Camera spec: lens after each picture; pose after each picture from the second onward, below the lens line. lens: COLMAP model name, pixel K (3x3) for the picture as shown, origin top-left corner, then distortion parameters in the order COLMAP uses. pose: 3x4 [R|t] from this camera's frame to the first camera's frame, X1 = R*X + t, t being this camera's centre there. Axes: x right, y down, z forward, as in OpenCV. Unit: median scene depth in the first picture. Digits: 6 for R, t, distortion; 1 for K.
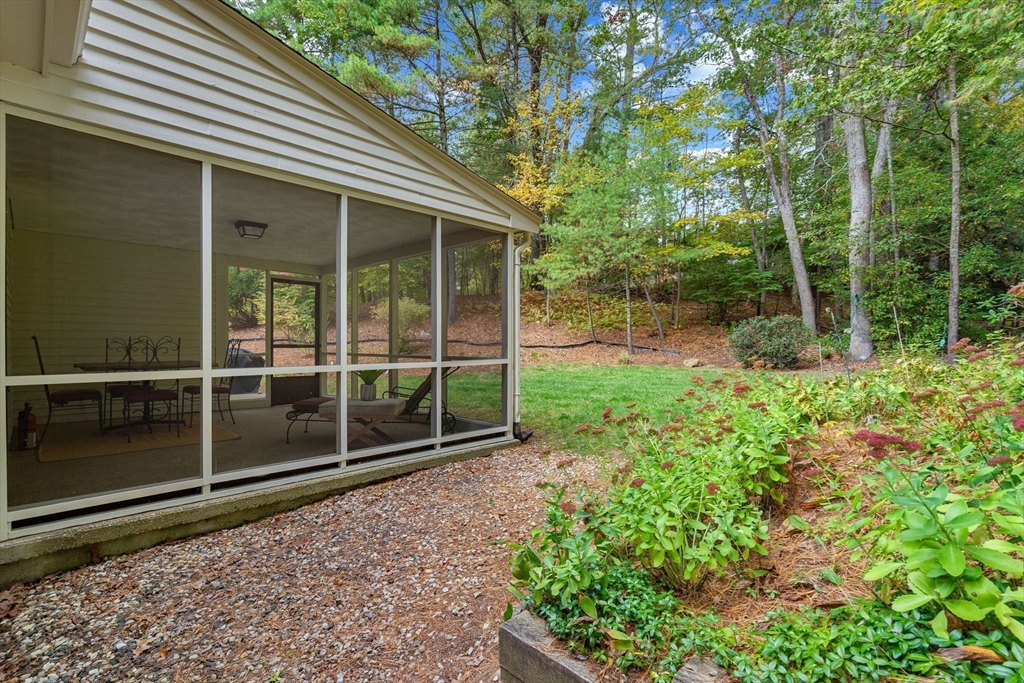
lens RADIAL K [[471.1, 0, 514.8], [0, 471.1, 346.0], [0, 0, 1]] dist [-0.001651, 0.000411]
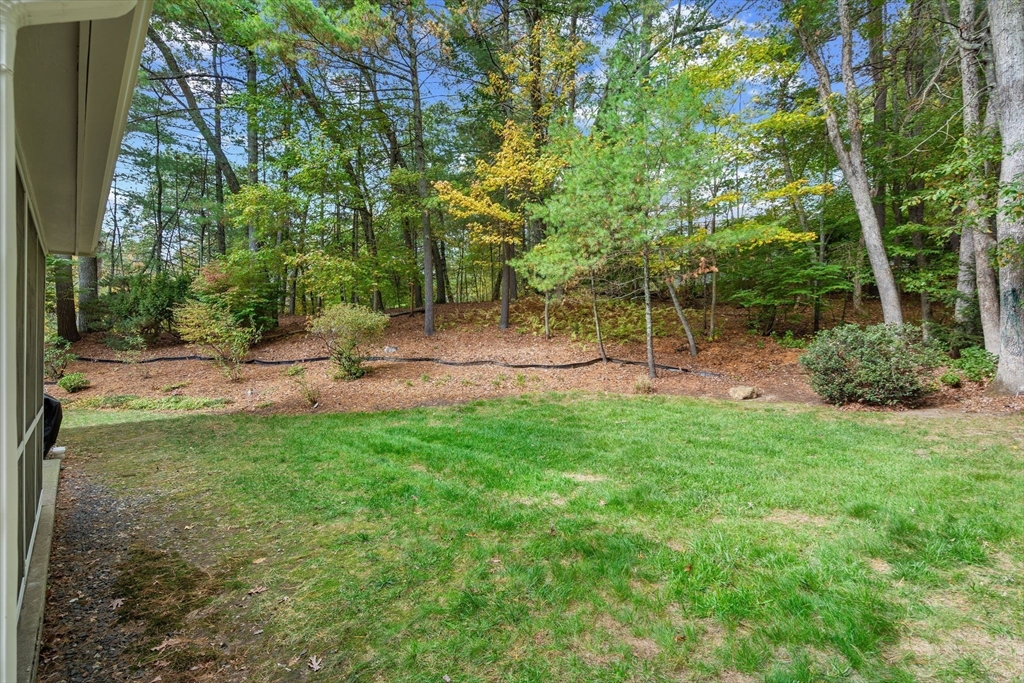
lens RADIAL K [[471.1, 0, 514.8], [0, 471.1, 346.0], [0, 0, 1]] dist [-0.001651, 0.000411]
pose [[0.999024, -0.007316, -0.043552, 0.058409], [0.006505, 0.999803, -0.018745, -0.017204], [0.043680, 0.018443, 0.998875, 0.232121]]
